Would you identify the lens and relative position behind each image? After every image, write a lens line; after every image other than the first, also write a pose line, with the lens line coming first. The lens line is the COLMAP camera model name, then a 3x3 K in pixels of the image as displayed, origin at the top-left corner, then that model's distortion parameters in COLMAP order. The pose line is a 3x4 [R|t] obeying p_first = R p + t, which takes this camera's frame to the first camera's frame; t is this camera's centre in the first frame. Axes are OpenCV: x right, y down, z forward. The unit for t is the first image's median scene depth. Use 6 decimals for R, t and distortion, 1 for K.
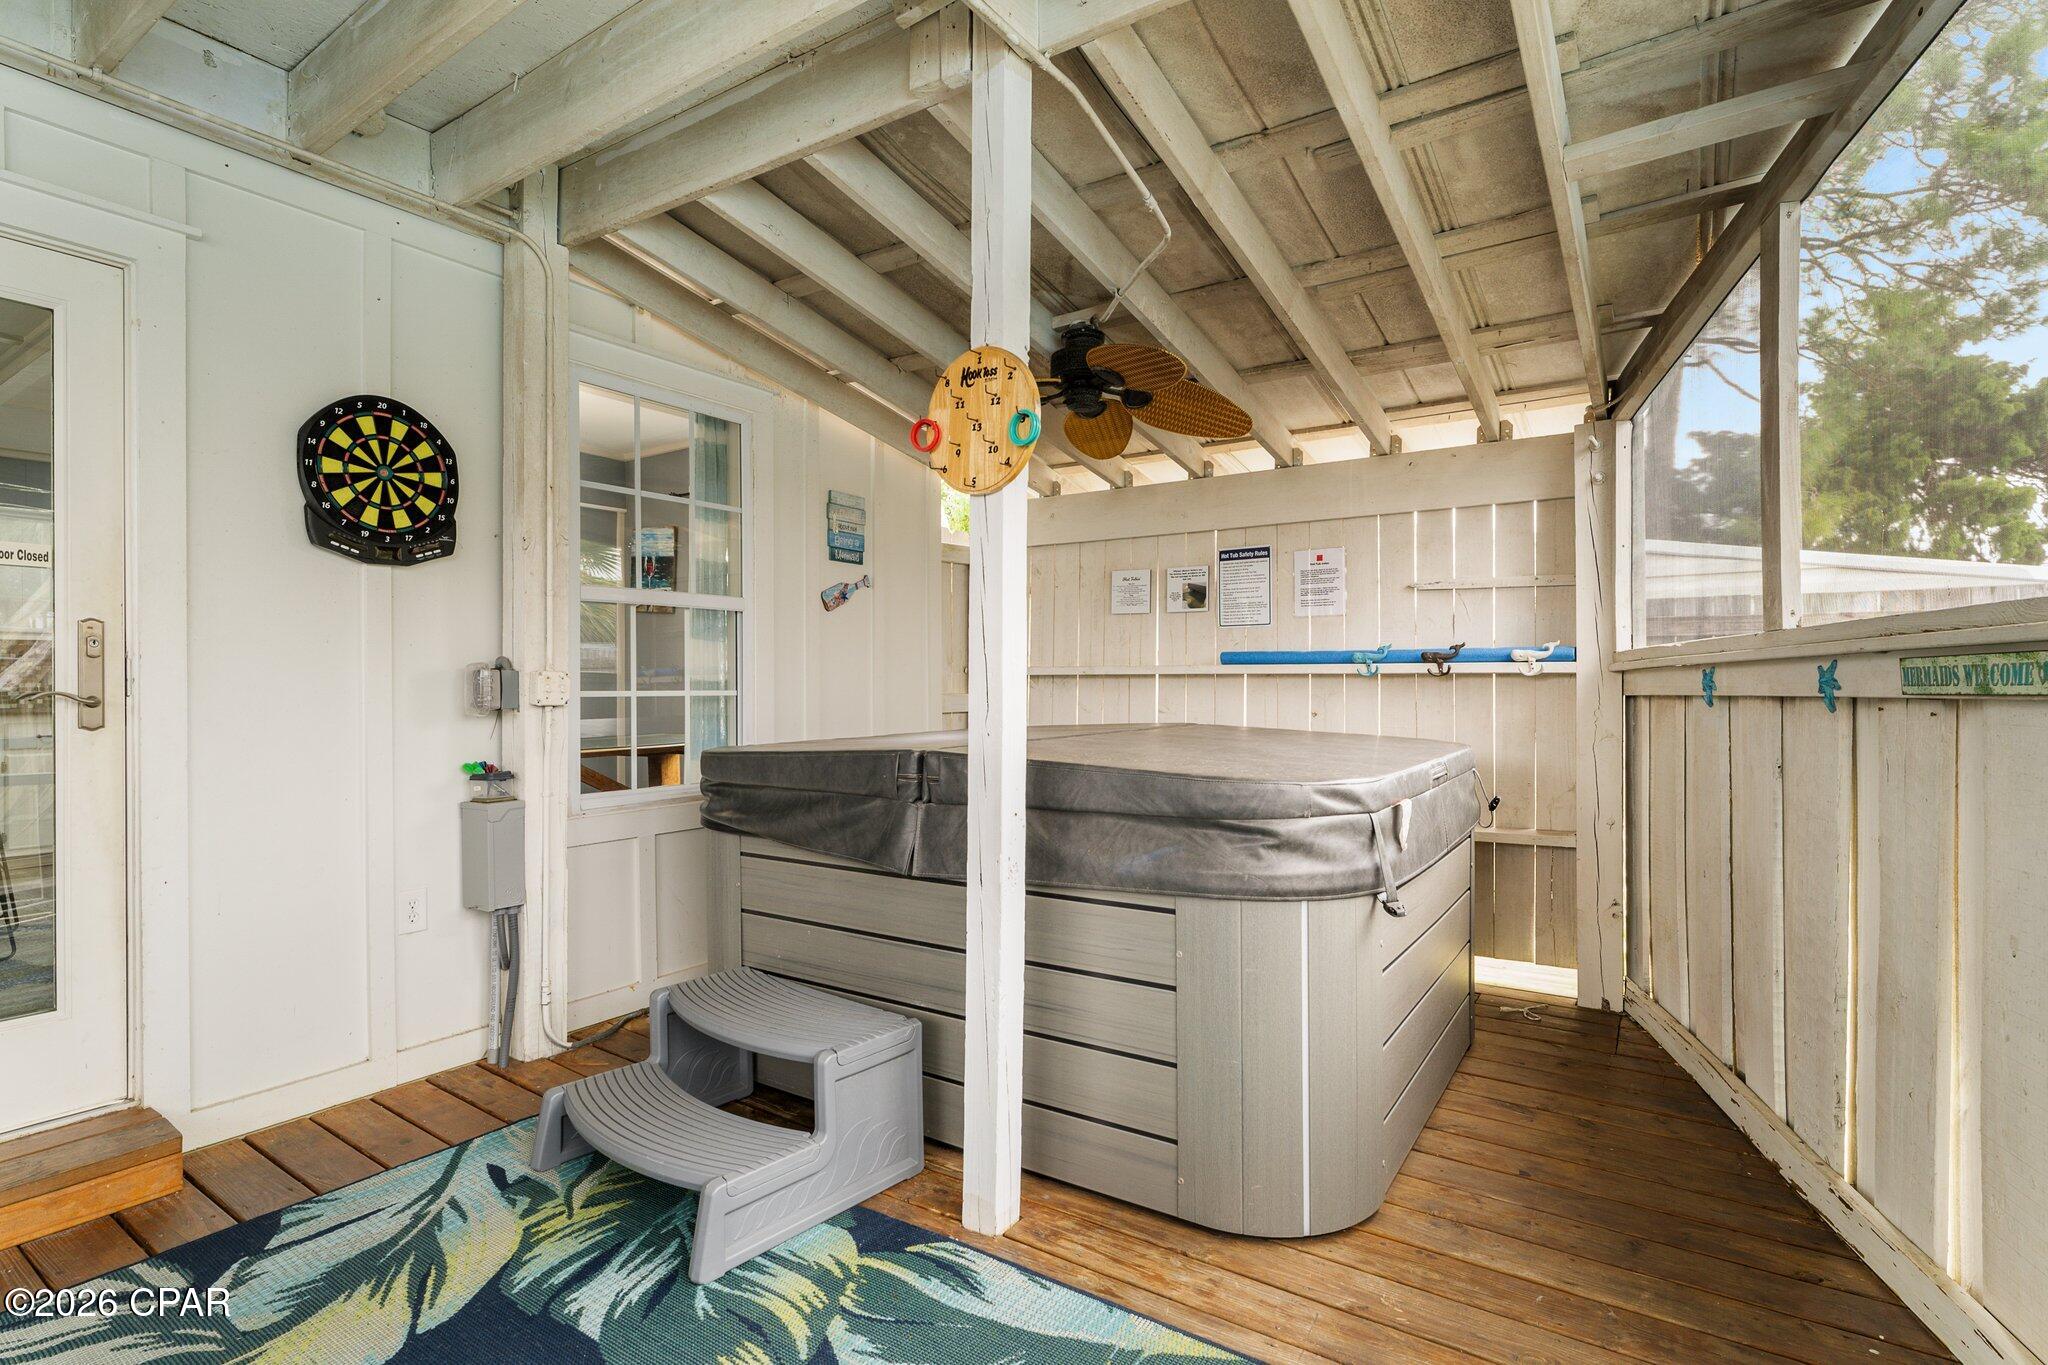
lens RADIAL K [[999.9, 0, 1024.0], [0, 999.9, 682.5], [0, 0, 1]] dist [-0.008550, -0.000307]
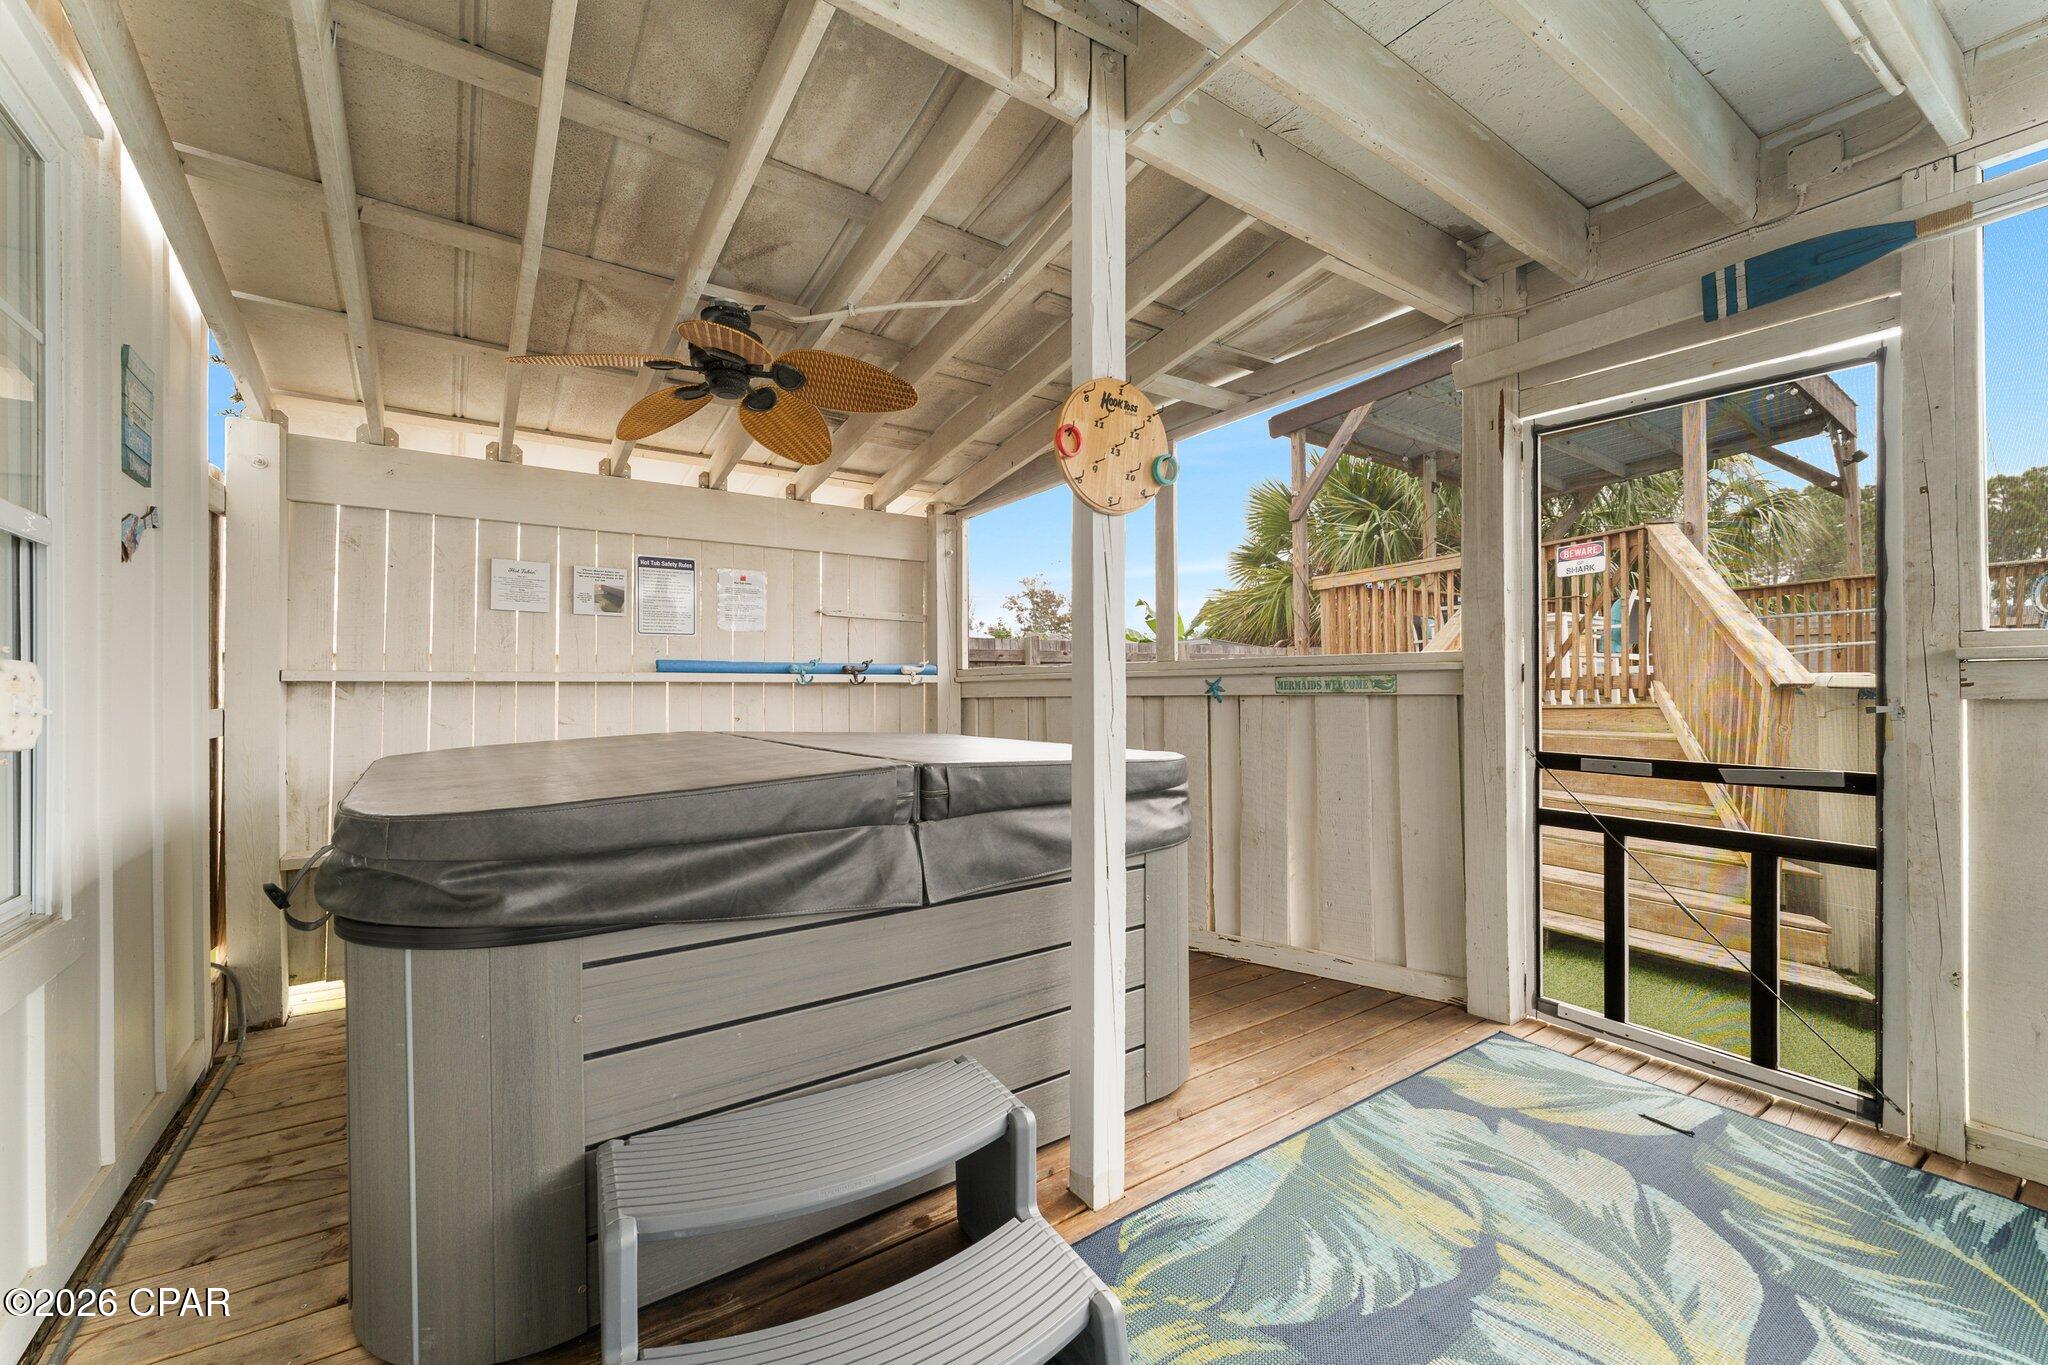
lens RADIAL K [[824.0, 0, 1024.0], [0, 824.0, 682.5], [0, 0, 1]] dist [-0.000912, -0.000220]
pose [[0.358331, 0.007003, 0.933568, -0.514095], [0.003853, 0.999952, -0.008980, 0.001035], [-0.933587, 0.006815, 0.358287, 0.436096]]
